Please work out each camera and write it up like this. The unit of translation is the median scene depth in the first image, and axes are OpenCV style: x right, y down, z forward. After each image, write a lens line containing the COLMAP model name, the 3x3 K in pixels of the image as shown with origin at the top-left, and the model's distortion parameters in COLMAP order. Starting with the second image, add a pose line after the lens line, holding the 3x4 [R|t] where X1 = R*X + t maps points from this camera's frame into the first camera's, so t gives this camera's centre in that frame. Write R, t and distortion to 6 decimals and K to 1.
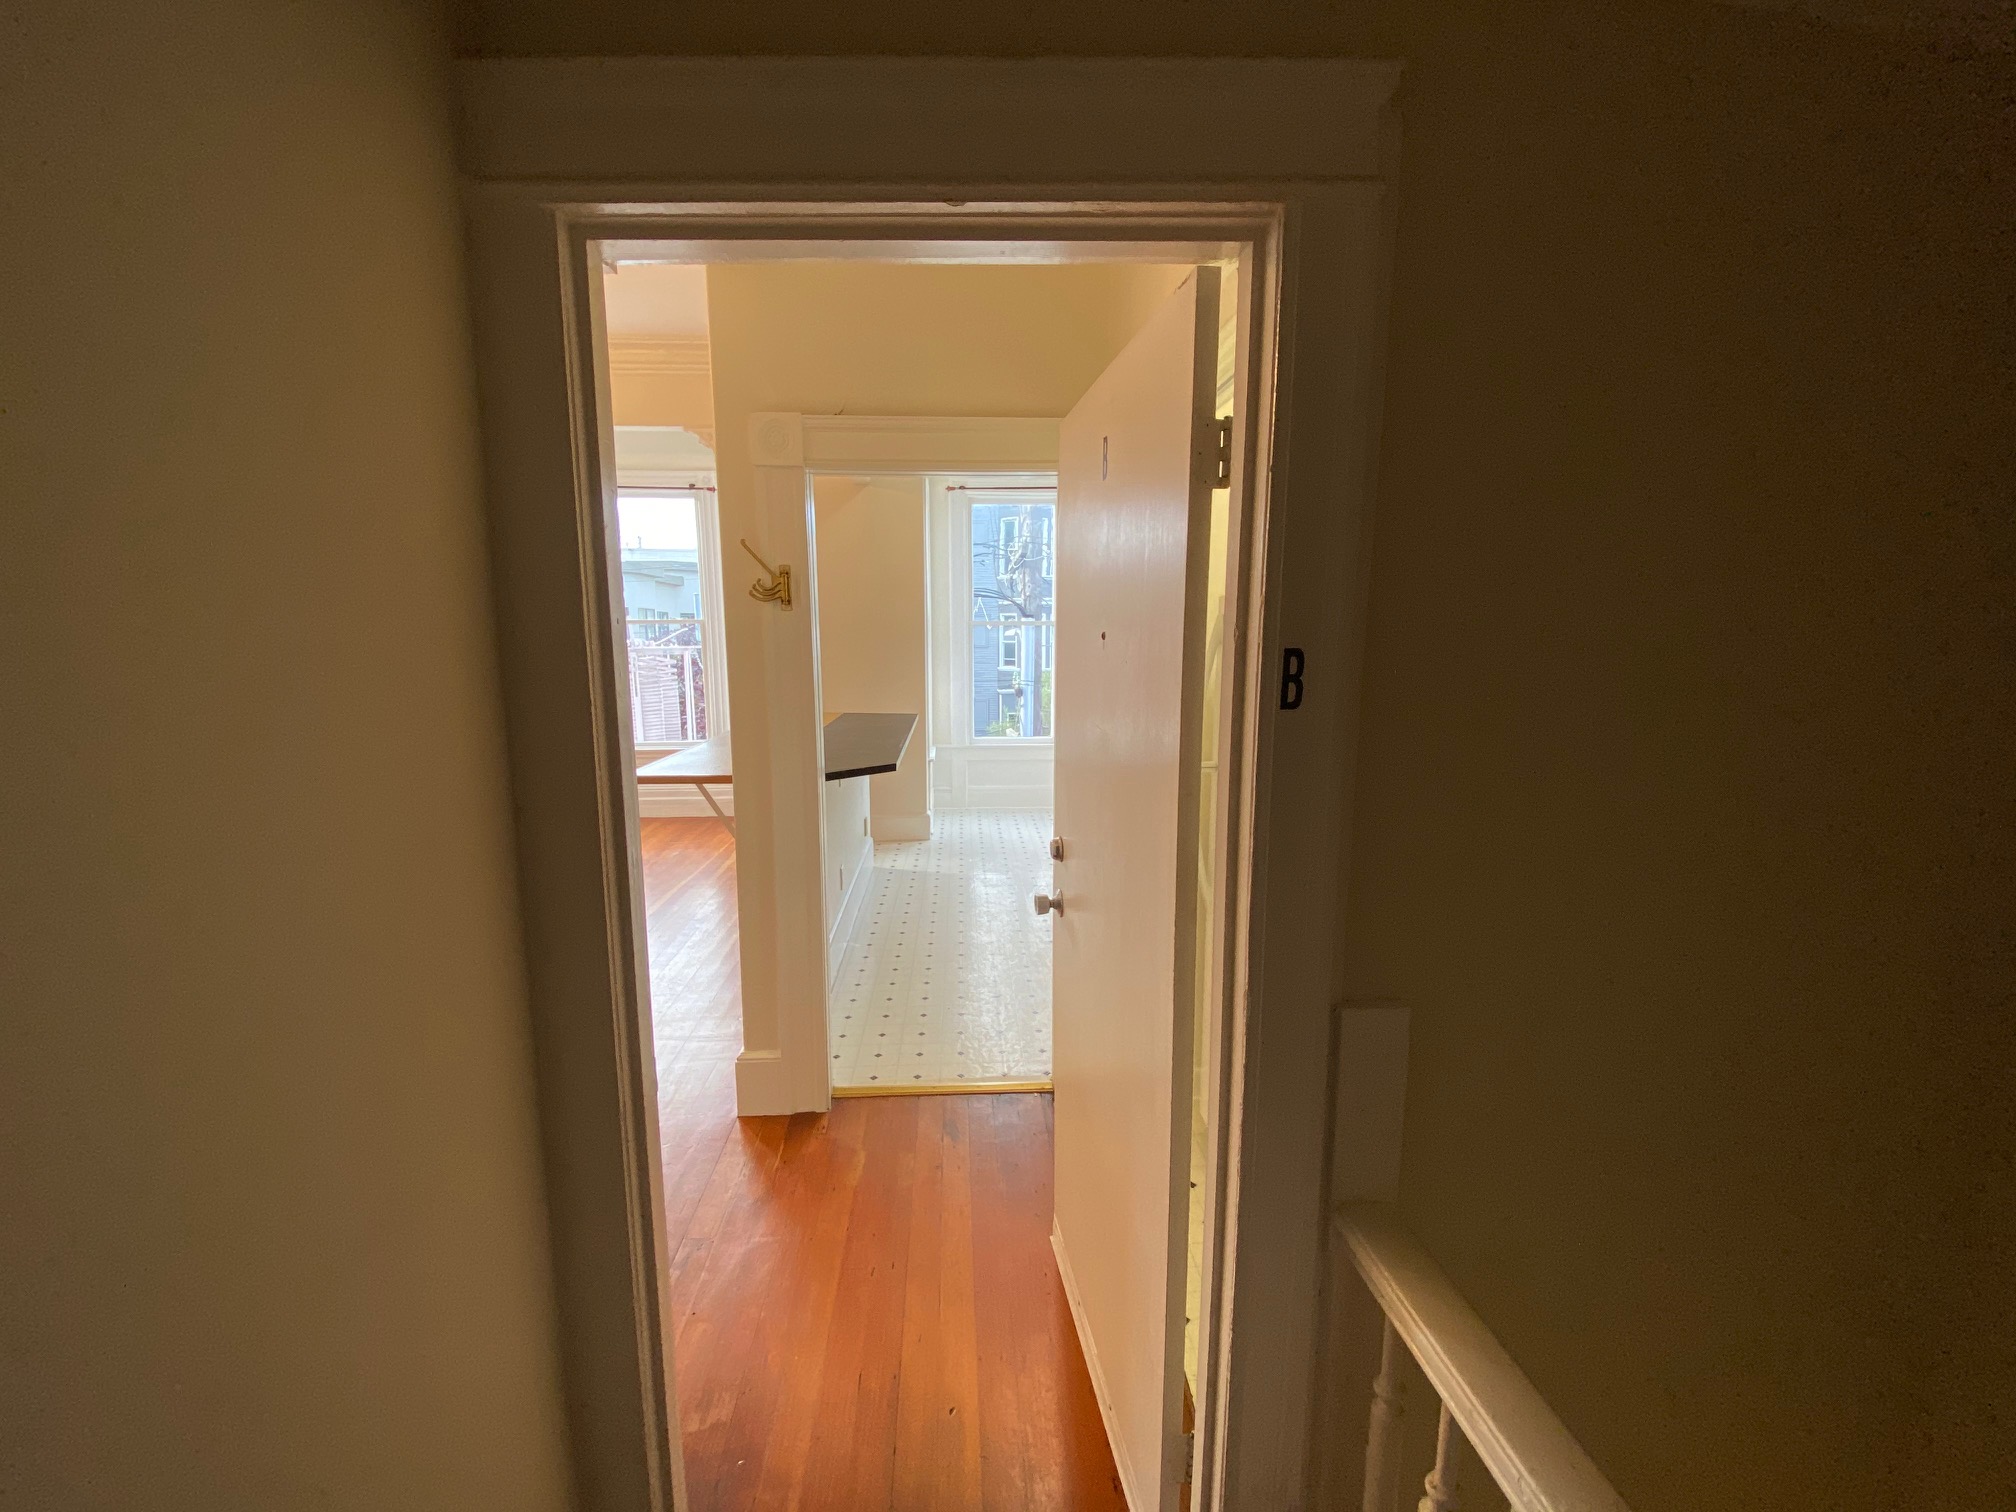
lens RADIAL K [[825.7, 0, 988.3], [0, 825.7, 761.1], [0, 0, 1]] dist [0.004380, -0.000134]
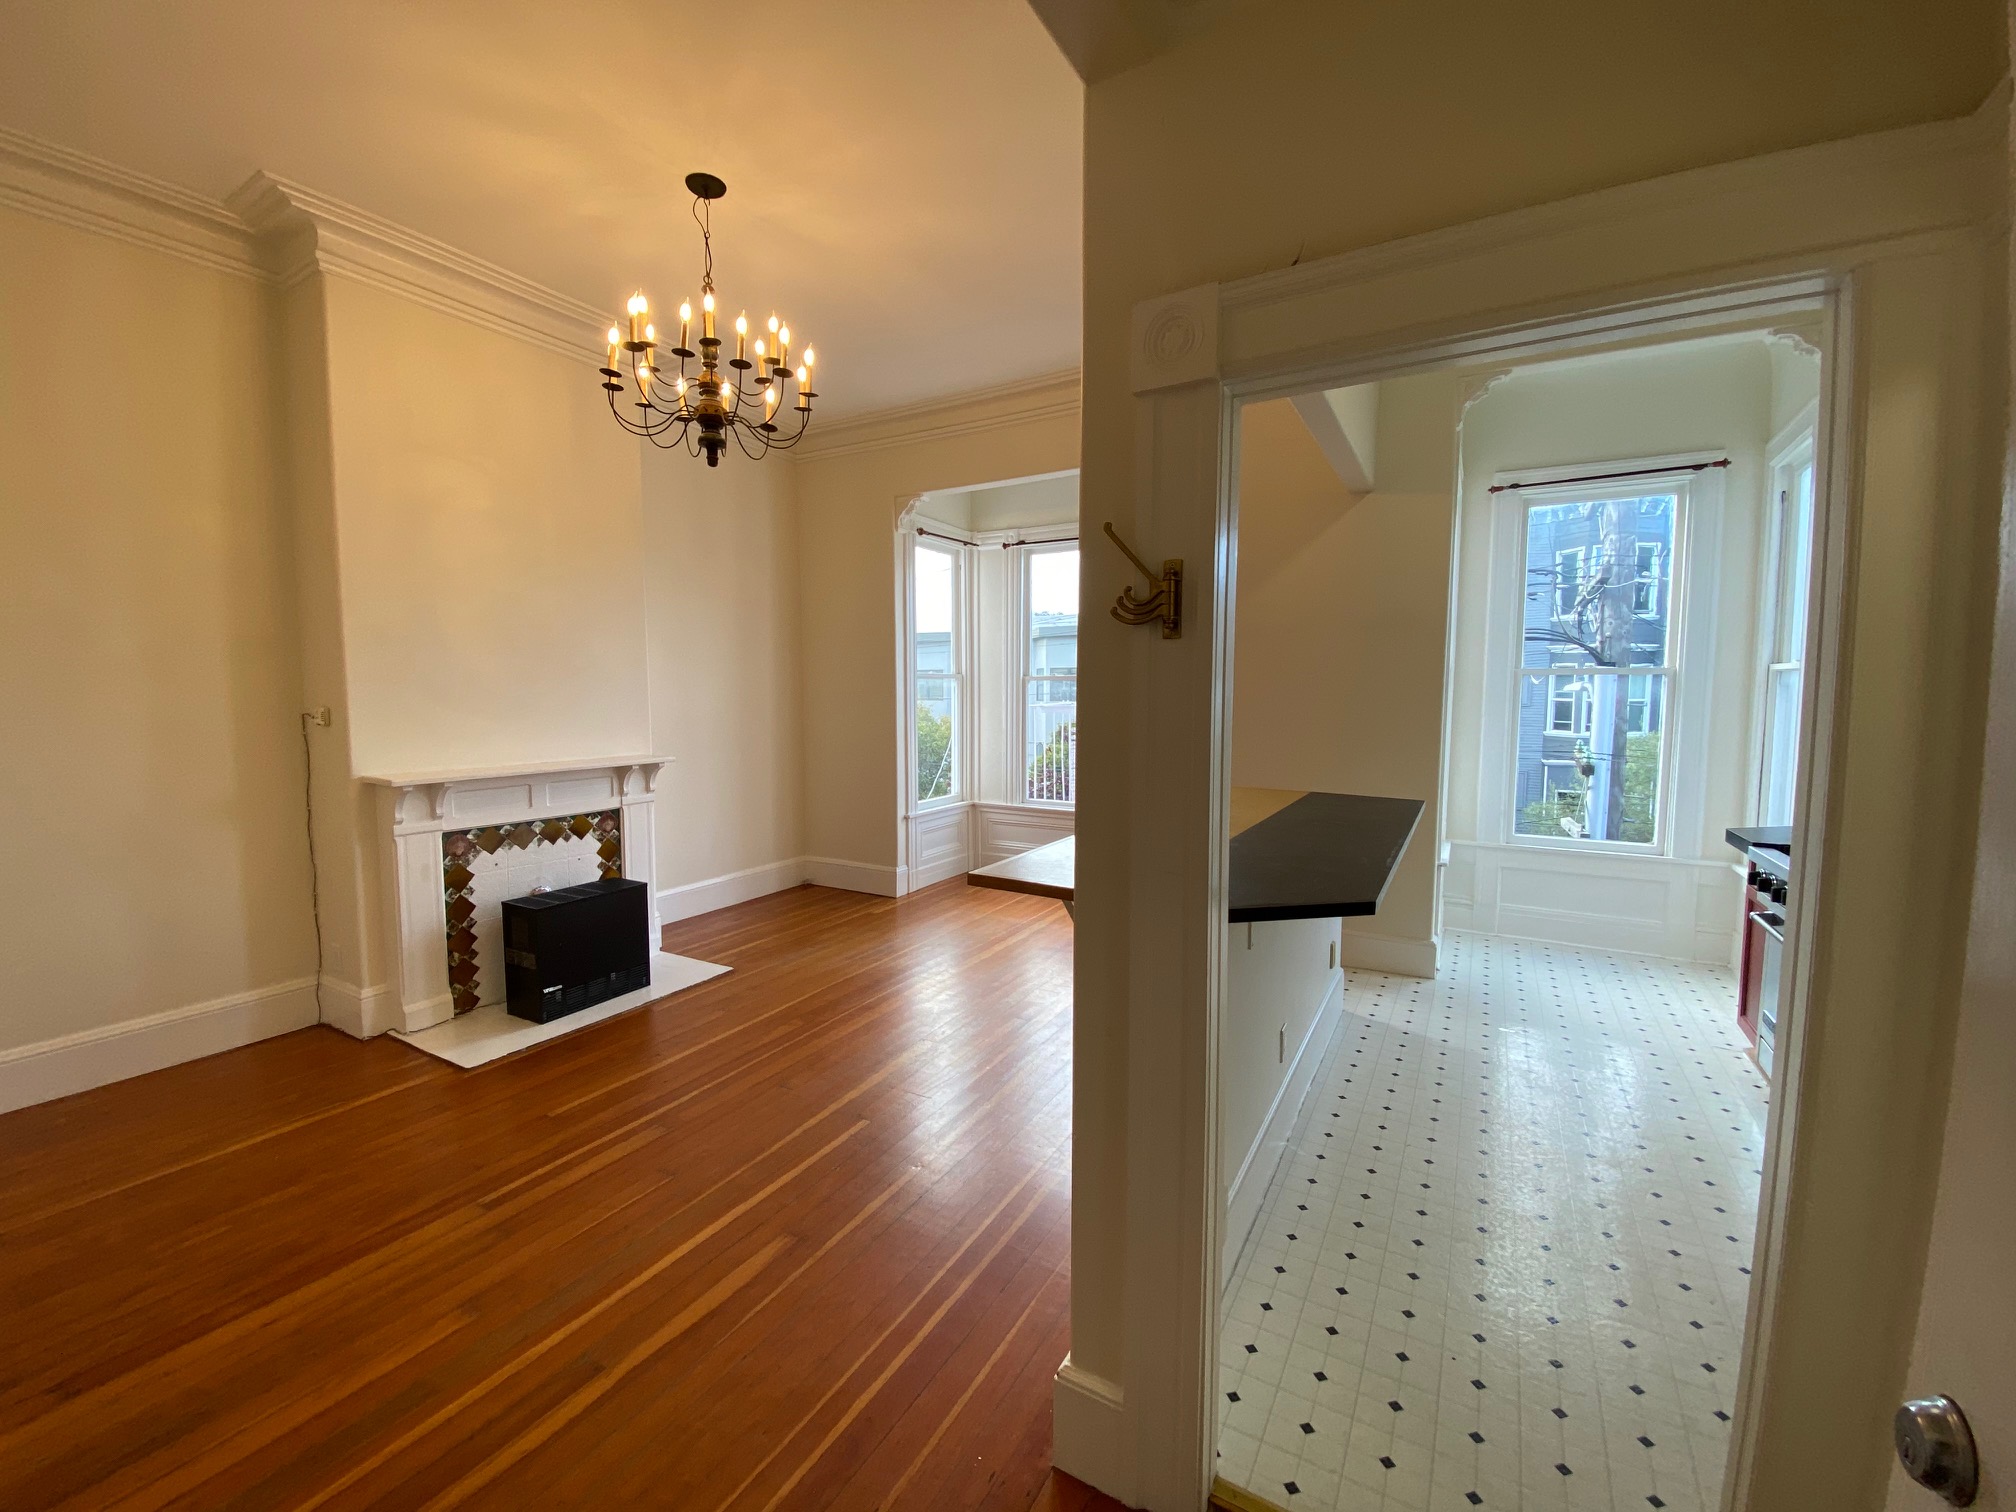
lens RADIAL K [[825.7, 0, 988.3], [0, 825.7, 761.1], [0, 0, 1]] dist [0.004380, -0.000134]
pose [[0.839238, 0.048125, -0.541631, -0.014814], [-0.084206, 0.995562, -0.042016, -0.023824], [0.537205, 0.080870, 0.839566, 0.168475]]
